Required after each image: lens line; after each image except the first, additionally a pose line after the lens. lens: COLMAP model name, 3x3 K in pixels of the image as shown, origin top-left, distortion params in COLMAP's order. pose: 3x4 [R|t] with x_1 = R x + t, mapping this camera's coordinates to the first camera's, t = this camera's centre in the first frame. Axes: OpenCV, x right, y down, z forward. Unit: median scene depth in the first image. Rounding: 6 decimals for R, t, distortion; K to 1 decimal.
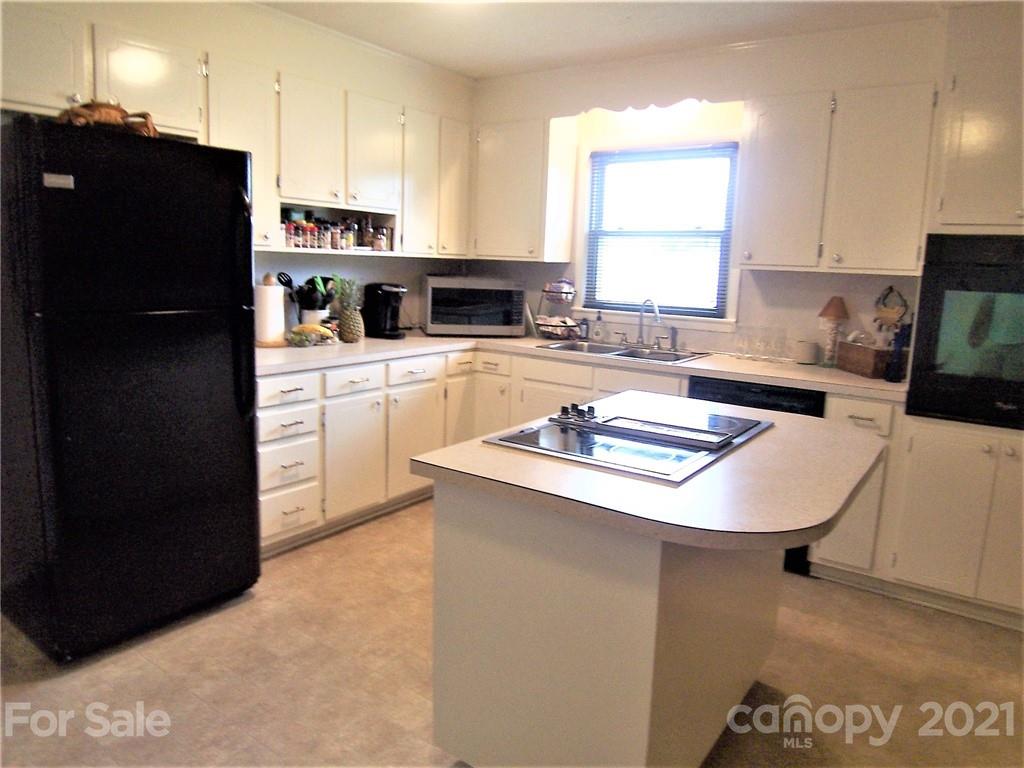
lens RADIAL K [[691.5, 0, 506.2], [0, 691.5, 379.7], [0, 0, 1]] dist [0.002008, -0.063901]
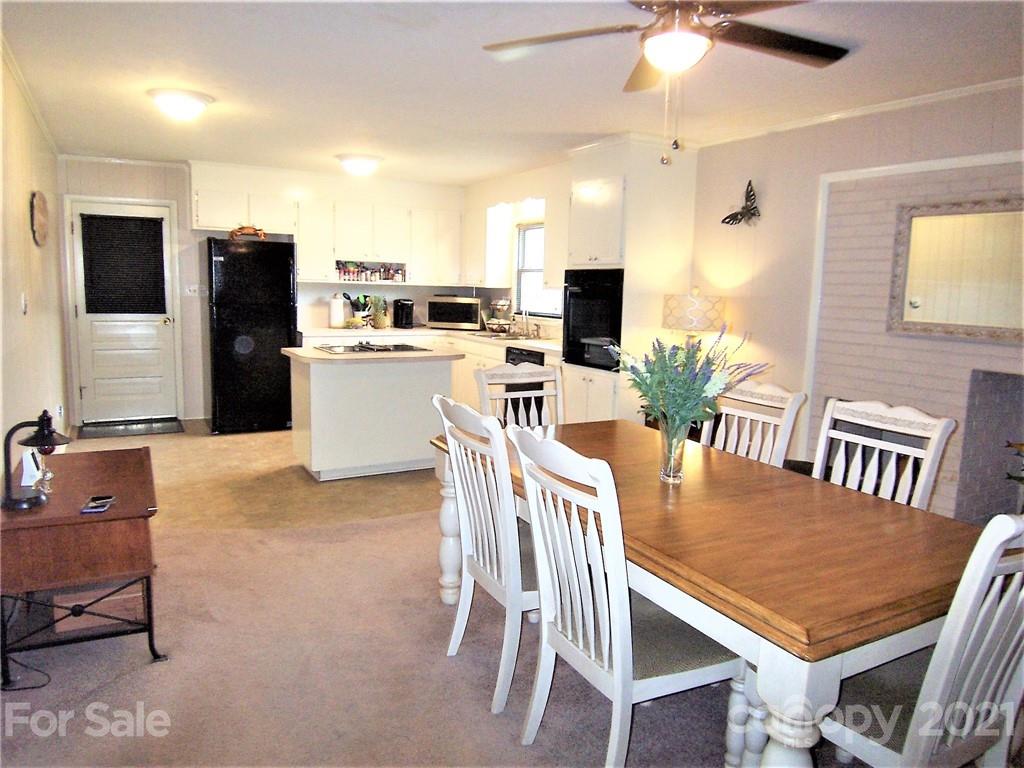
lens RADIAL K [[691.5, 0, 506.2], [0, 691.5, 379.7], [0, 0, 1]] dist [0.002008, -0.063901]
pose [[0.906006, 0.050153, -0.420283, 0.922743], [-0.068709, 0.997212, -0.029117, 0.120998], [0.417650, 0.055257, 0.906926, -0.609749]]
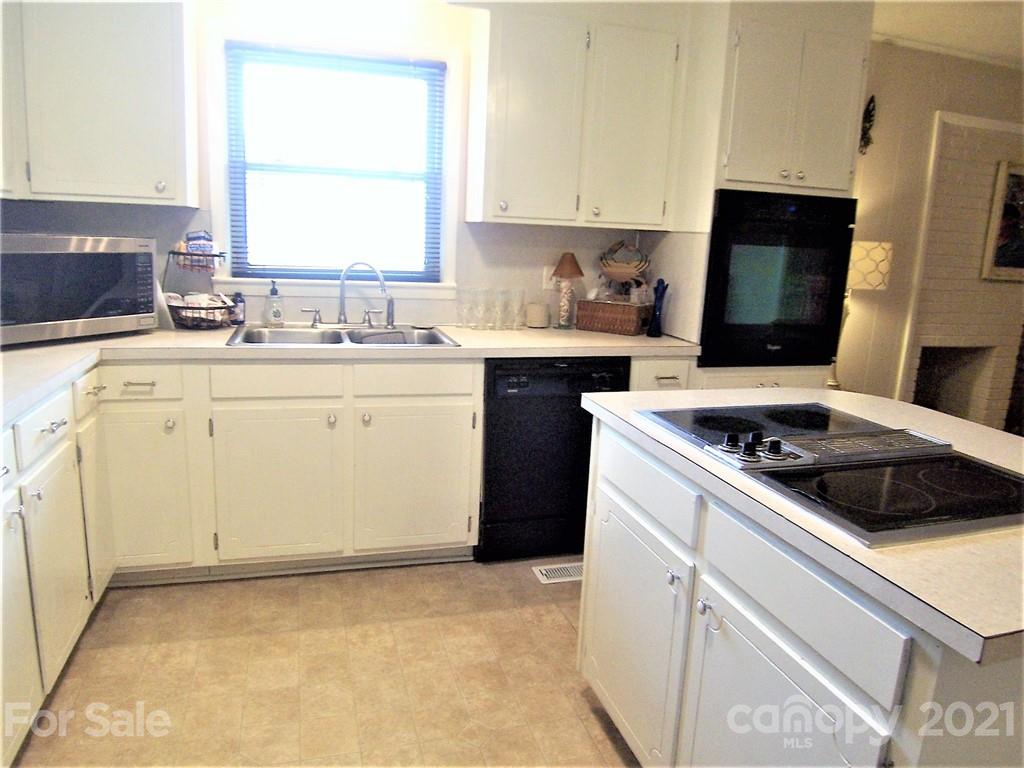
lens RADIAL K [[687.5, 0, 509.3], [0, 687.5, 378.7], [0, 0, 1]] dist [-0.038298, -0.003501]
pose [[0.608705, -0.162809, 0.776513, -0.287760], [0.110917, 0.986570, 0.119903, -0.064513], [-0.785606, 0.013143, 0.618588, 0.432078]]
